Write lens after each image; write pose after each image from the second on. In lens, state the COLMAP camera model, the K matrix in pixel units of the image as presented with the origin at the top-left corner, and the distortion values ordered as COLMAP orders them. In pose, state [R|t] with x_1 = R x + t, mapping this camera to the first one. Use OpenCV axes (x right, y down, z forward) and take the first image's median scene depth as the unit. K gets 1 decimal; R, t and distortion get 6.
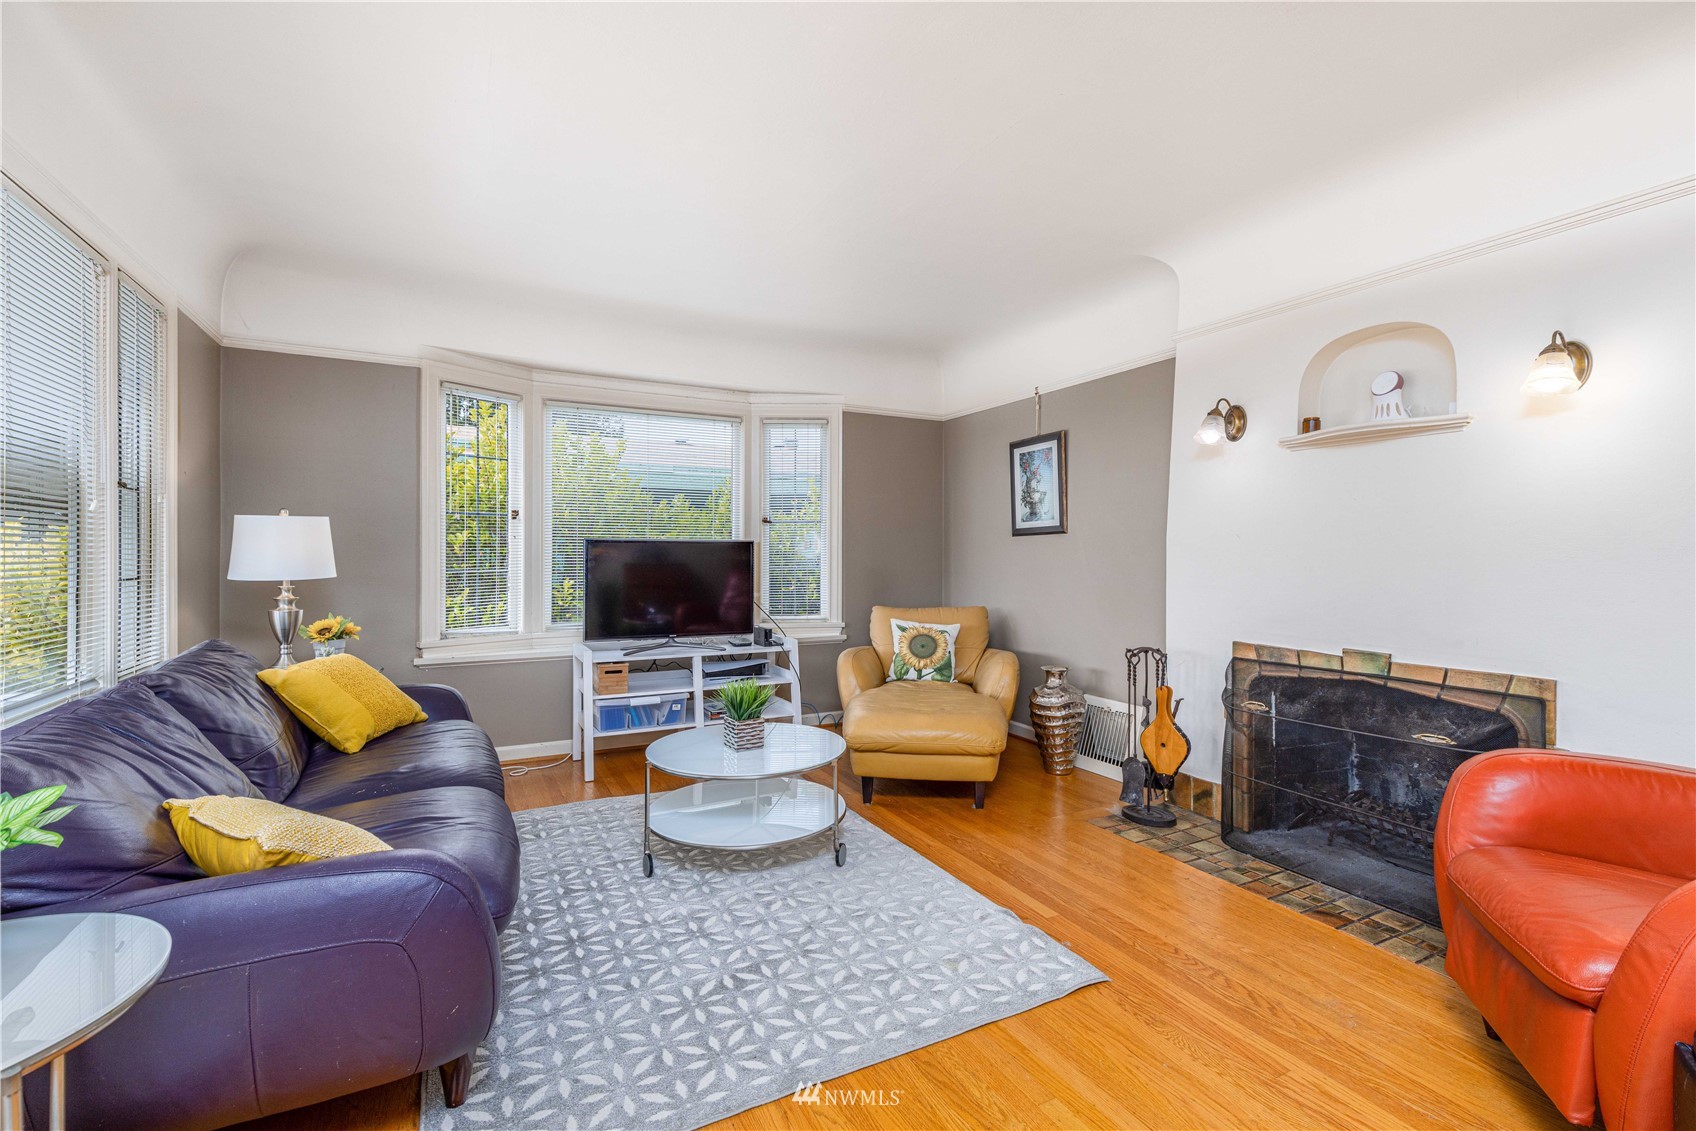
lens RADIAL K [[757.2, 0, 860.2], [0, 757.2, 560.0], [0, 0, 1]] dist [0.001356, -0.000488]
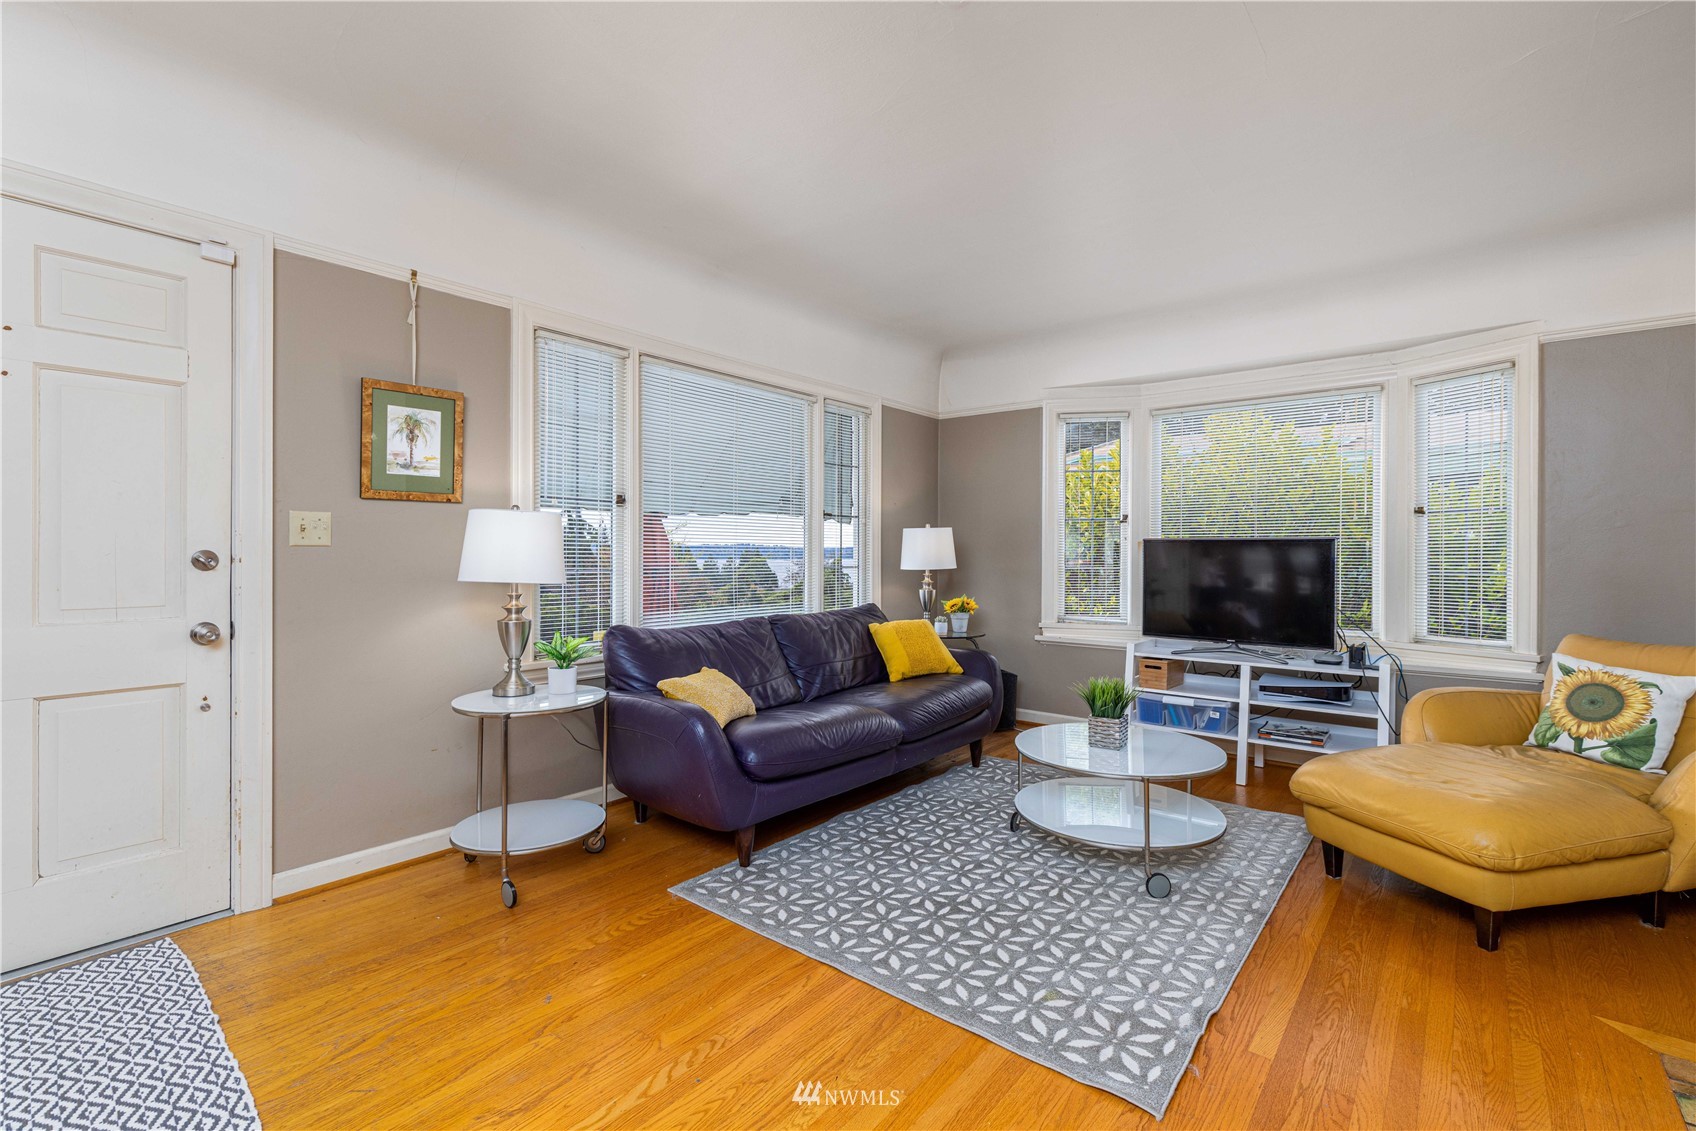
lens RADIAL K [[757.2, 0, 859.5], [0, 757.2, 557.2], [0, 0, 1]] dist [0.001356, -0.000488]
pose [[0.386529, 0.004450, -0.922266, 0.465023], [-0.011746, 0.999931, -0.000098, 0.002184], [0.922202, 0.010871, 0.386555, 0.223552]]
